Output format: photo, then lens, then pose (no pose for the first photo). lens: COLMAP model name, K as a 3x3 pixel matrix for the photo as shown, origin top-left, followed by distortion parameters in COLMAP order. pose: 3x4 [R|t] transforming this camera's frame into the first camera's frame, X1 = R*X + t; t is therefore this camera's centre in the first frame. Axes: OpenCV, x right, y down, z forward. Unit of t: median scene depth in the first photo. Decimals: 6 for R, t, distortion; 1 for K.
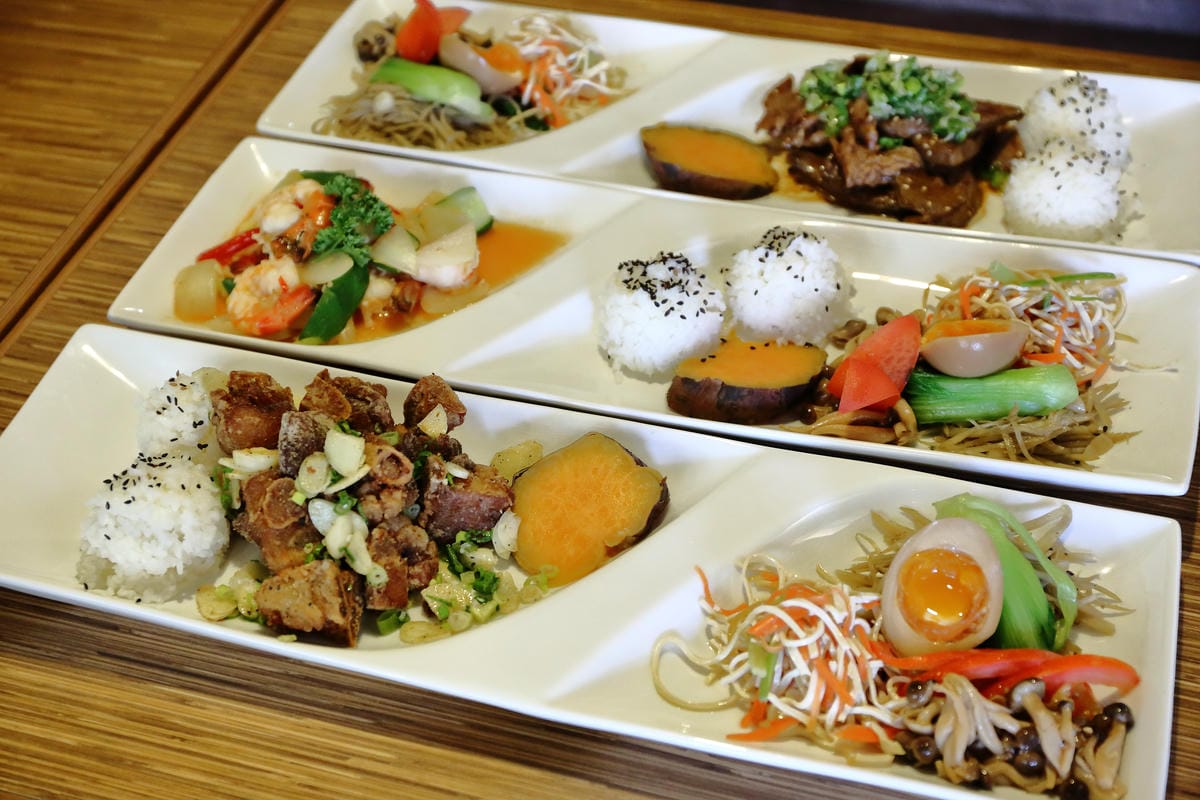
lens RADIAL K [[2003.7, 0, 594.8], [0, 2003.7, 395.5], [0, 0, 1]] dist [-0.016010, 0.000000]
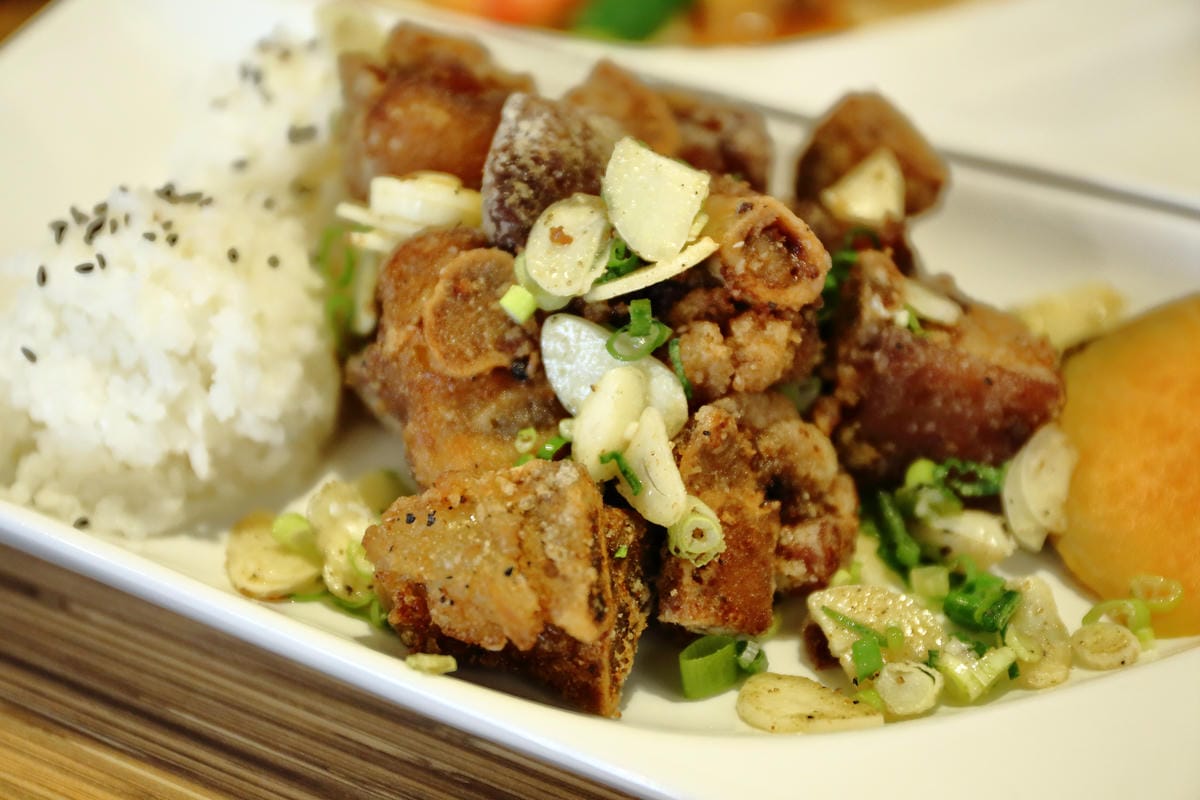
lens RADIAL K [[2050.4, 0, 587.6], [0, 2050.4, 402.5], [0, 0, 1]] dist [0.084888, 0.000000]
pose [[0.984312, 0.126323, -0.123180, -0.083793], [-0.133745, 0.989547, -0.053938, 0.087755], [0.115079, 0.069566, 0.990917, 0.611346]]
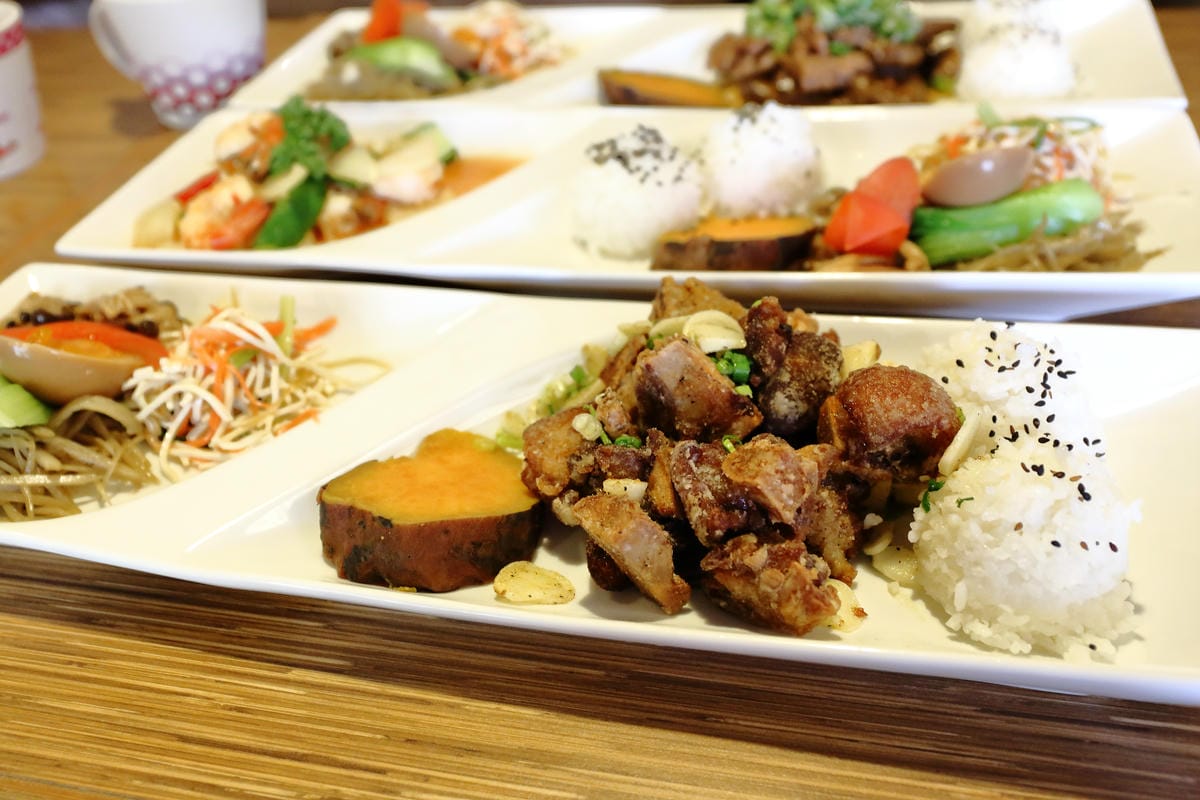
lens RADIAL K [[1193.5, 0, 612.5], [0, 1193.5, 406.0], [0, 0, 1]] dist [-0.046378, 0.000000]
pose [[0.996299, -0.072014, 0.046931, -0.012215], [0.076852, 0.990833, -0.111099, 0.134191], [-0.038501, 0.114295, 0.992701, 0.503443]]
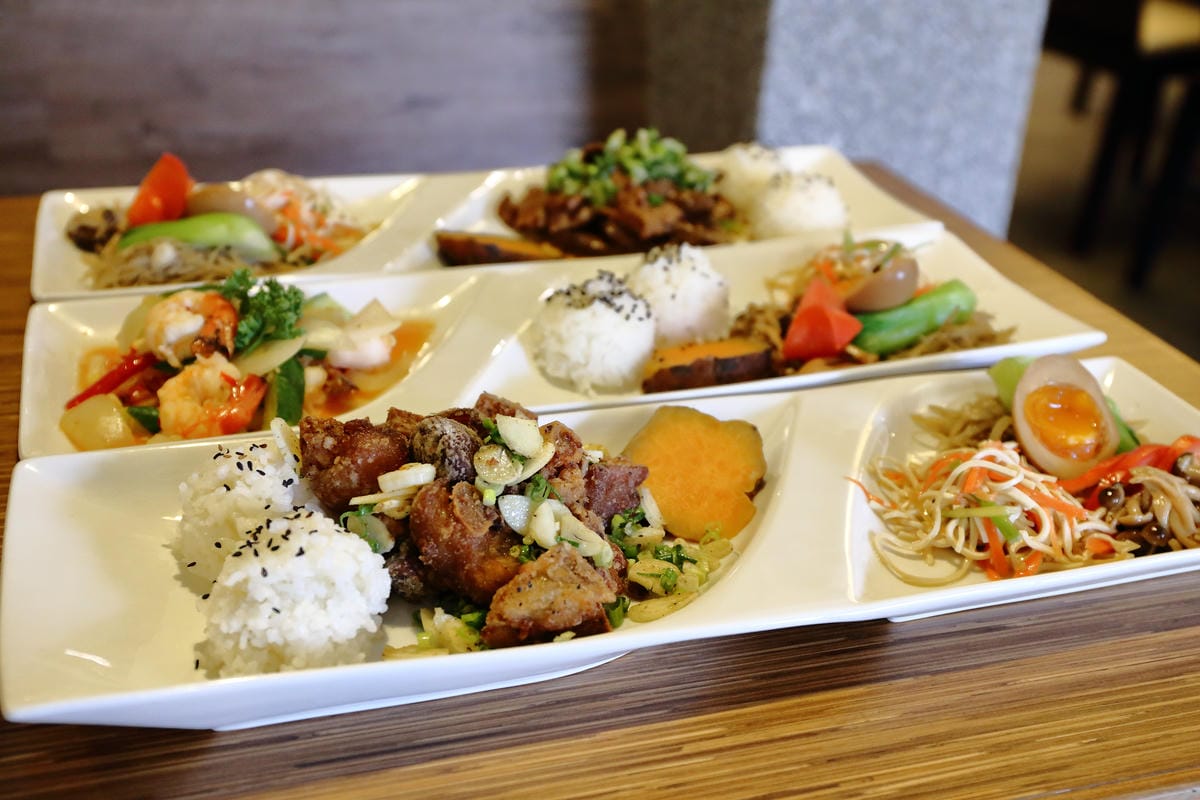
lens RADIAL K [[1517.8, 0, 597.9], [0, 1517.8, 400.5], [0, 0, 1]] dist [-0.010940, 0.000000]
pose [[0.792601, -0.171629, 0.585087, -0.475448], [0.328499, 0.928597, -0.172615, 0.137907], [-0.513684, 0.329016, 0.792387, 0.445307]]
